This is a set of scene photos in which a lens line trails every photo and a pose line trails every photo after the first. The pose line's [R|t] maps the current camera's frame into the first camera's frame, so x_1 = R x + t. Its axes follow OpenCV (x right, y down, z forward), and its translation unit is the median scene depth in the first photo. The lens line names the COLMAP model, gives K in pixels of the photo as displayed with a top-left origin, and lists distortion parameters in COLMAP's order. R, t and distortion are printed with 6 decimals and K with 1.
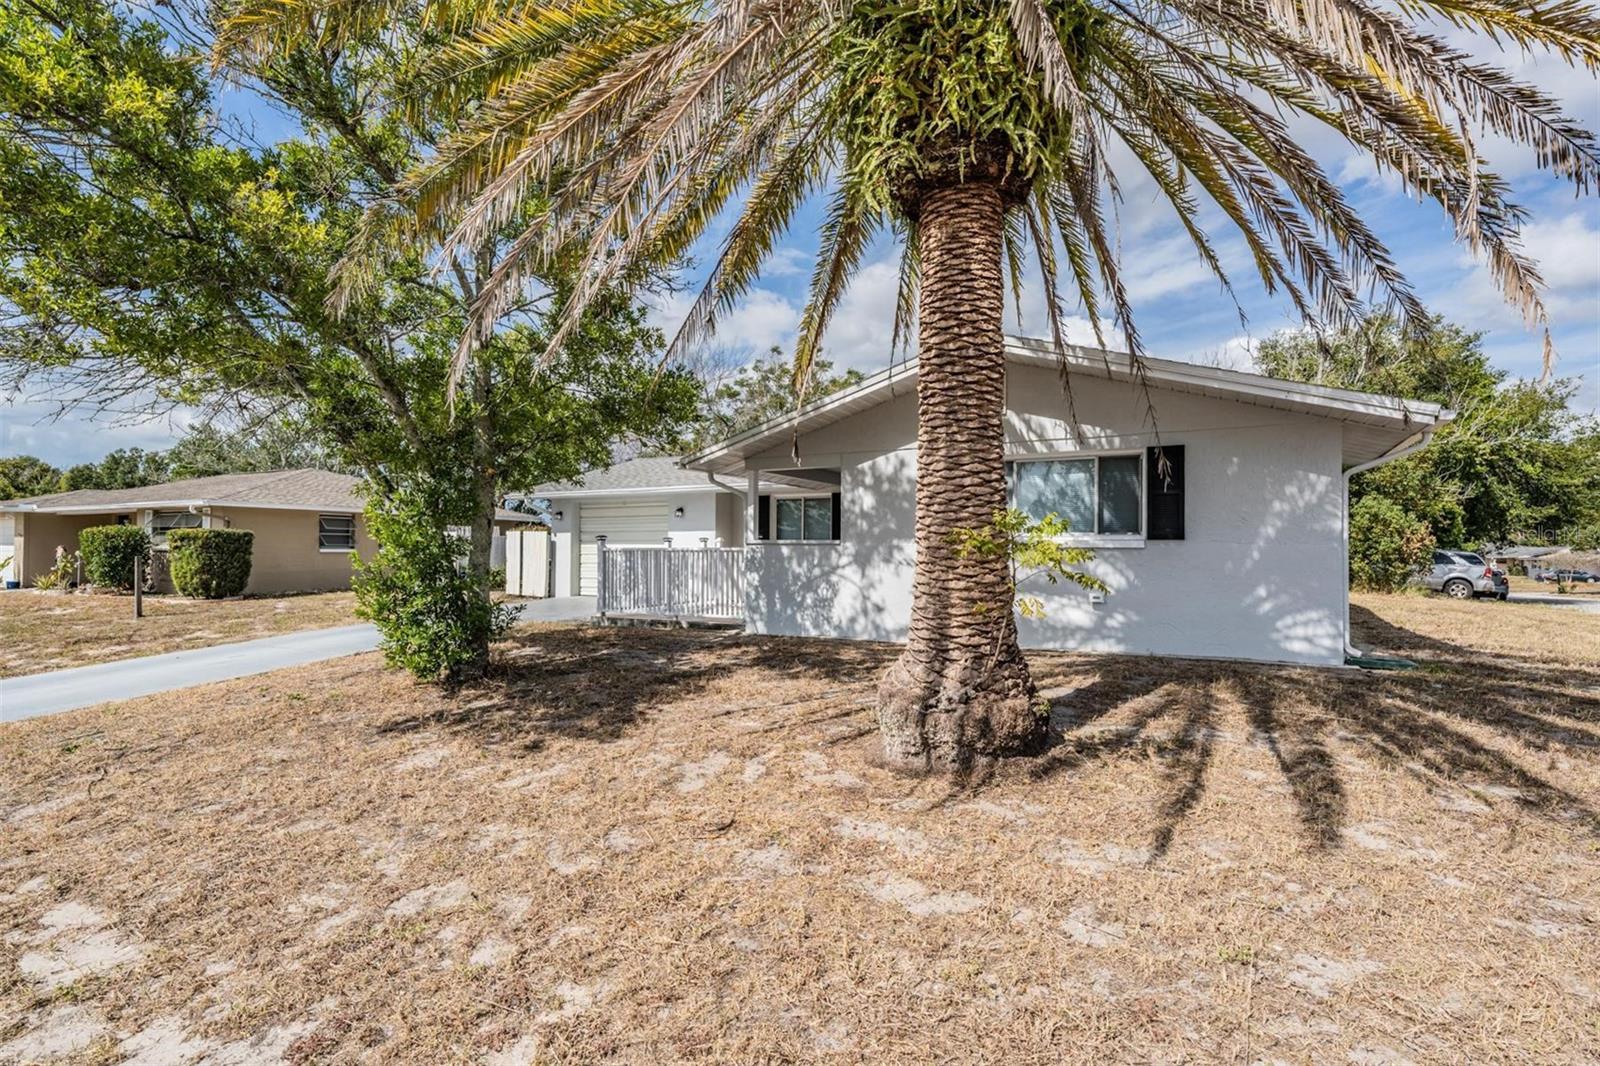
lens RADIAL K [[763.0, 0, 808.1], [0, 763.0, 524.9], [0, 0, 1]] dist [0.004026, -0.003152]
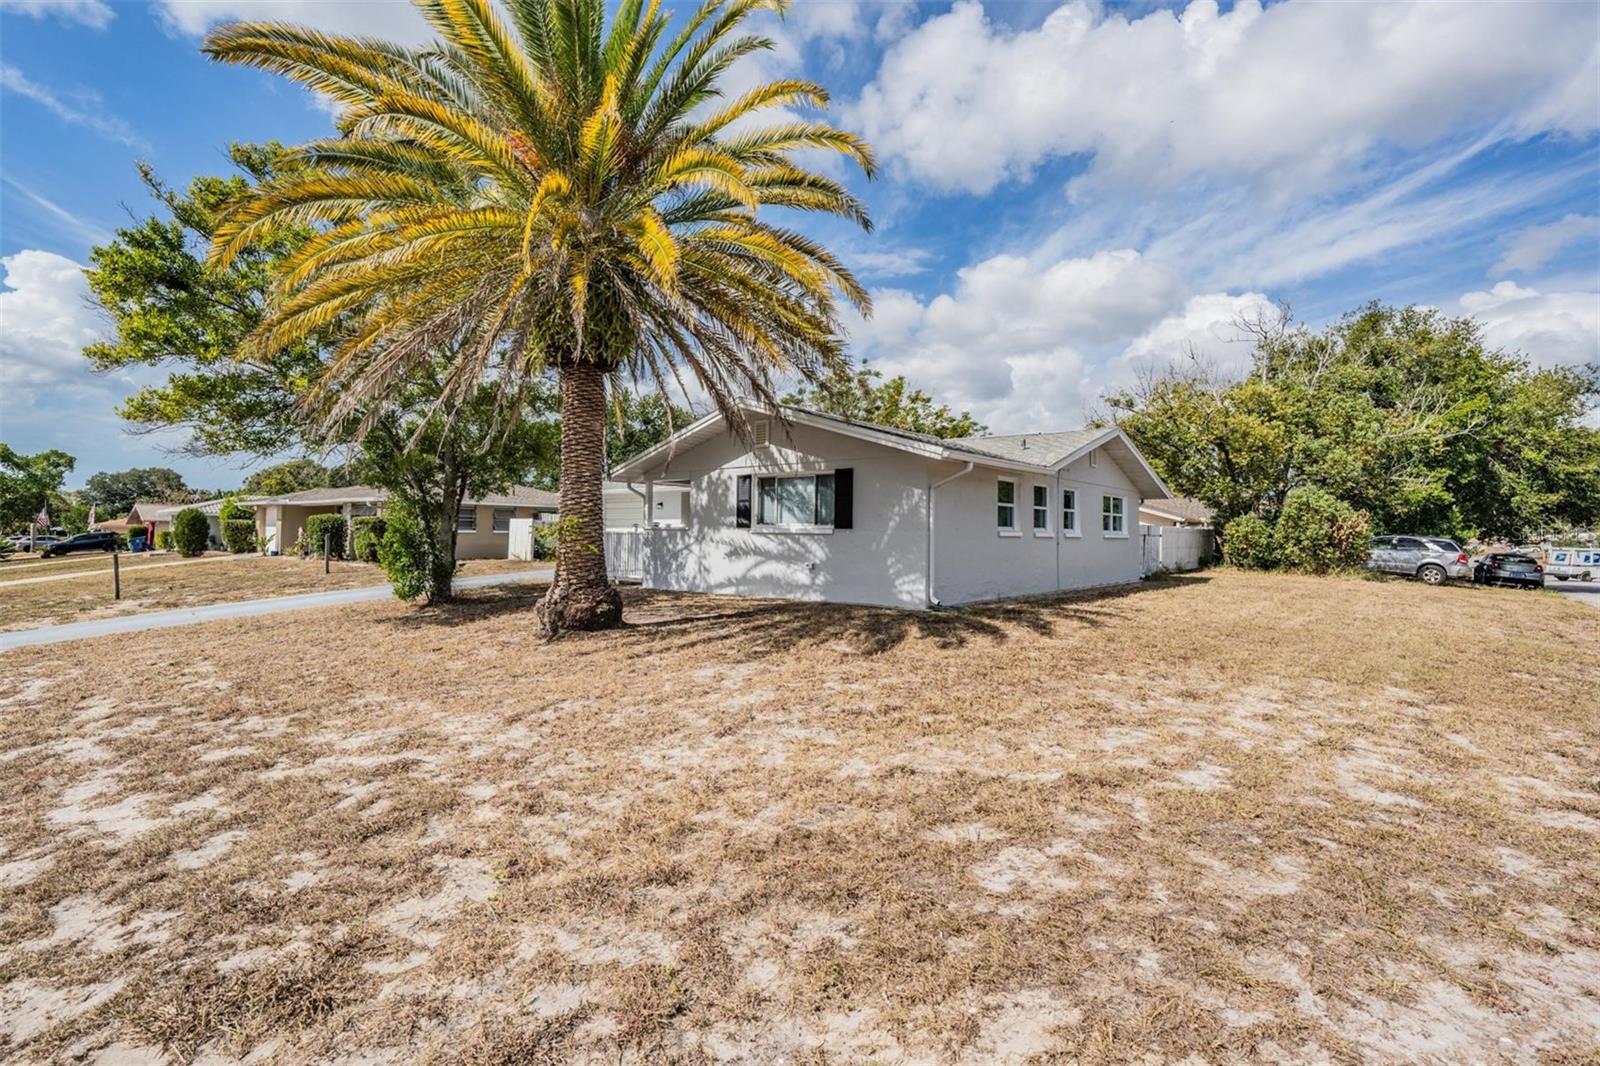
lens RADIAL K [[719.0, 0, 803.2], [0, 719.0, 476.1], [0, 0, 1]] dist [0.001468, -0.000936]
pose [[0.979576, -0.009823, -0.200836, 0.547985], [0.000843, 0.998998, -0.044750, -0.017234], [0.201074, 0.043667, 0.978602, -0.371617]]
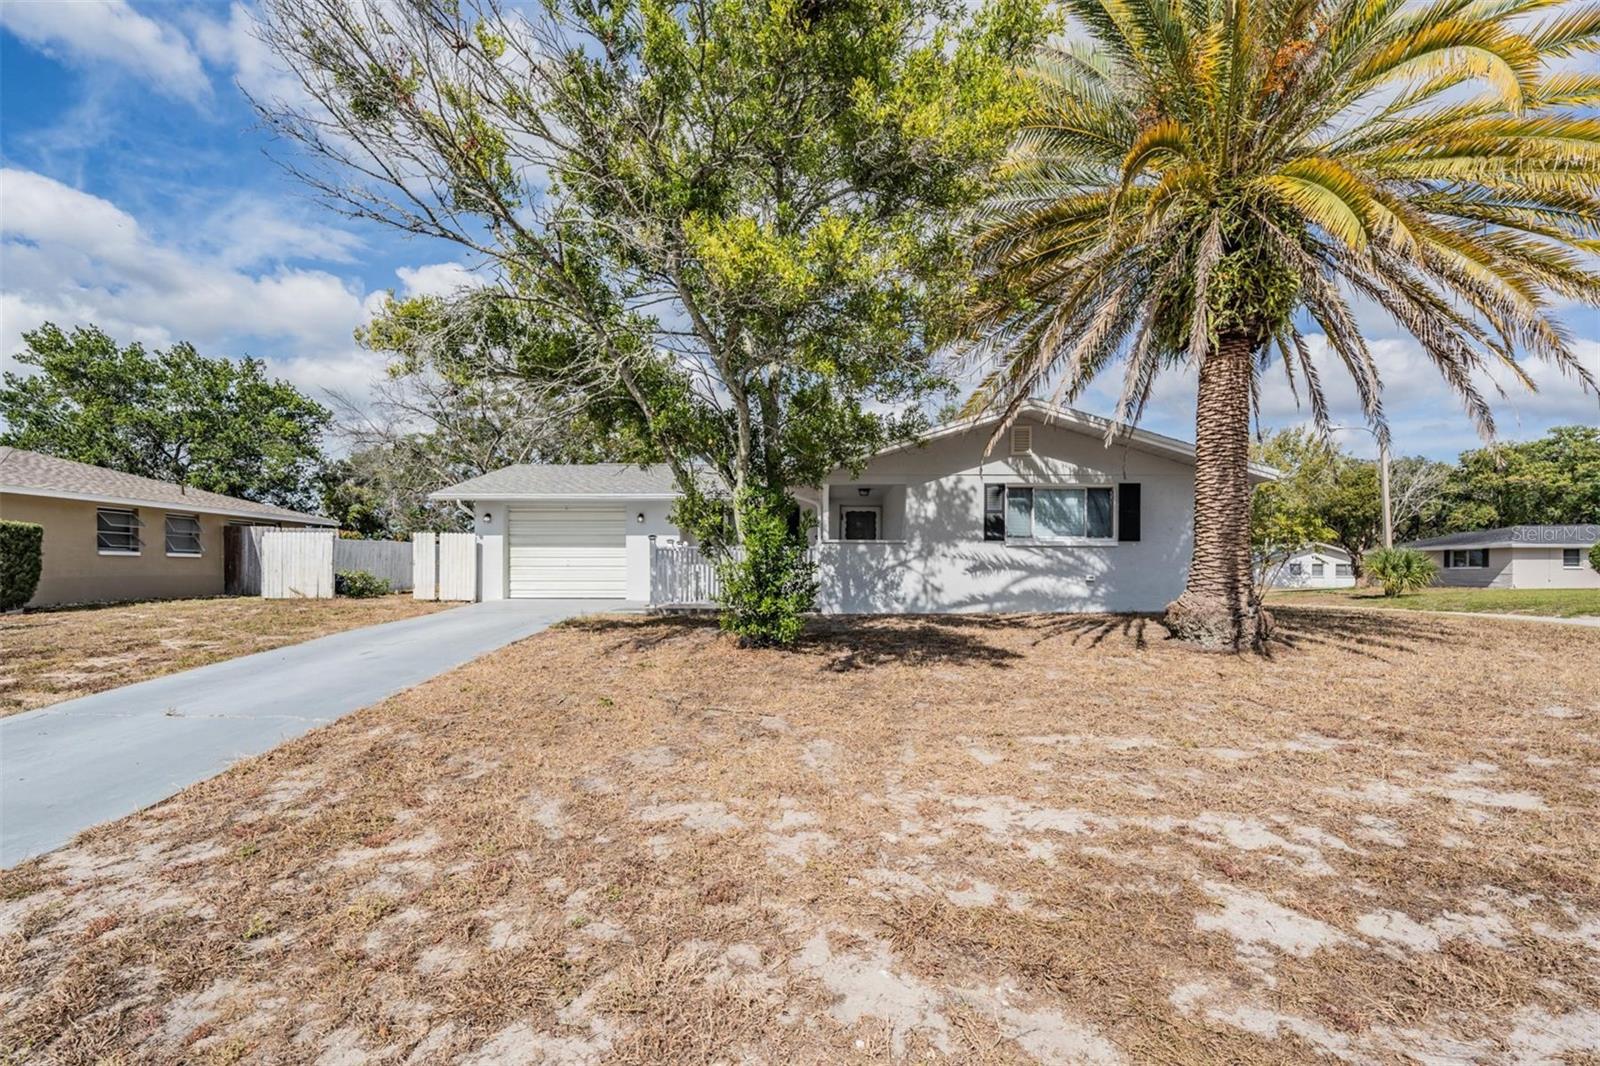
lens RADIAL K [[719.0, 0, 796.4], [0, 719.0, 561.3], [0, 0, 1]] dist [0.001468, -0.000936]
pose [[0.883176, 0.004584, 0.469019, -0.700965], [-0.014904, 0.999722, 0.018294, 0.036177], [-0.468804, -0.023147, 0.882999, -0.016420]]
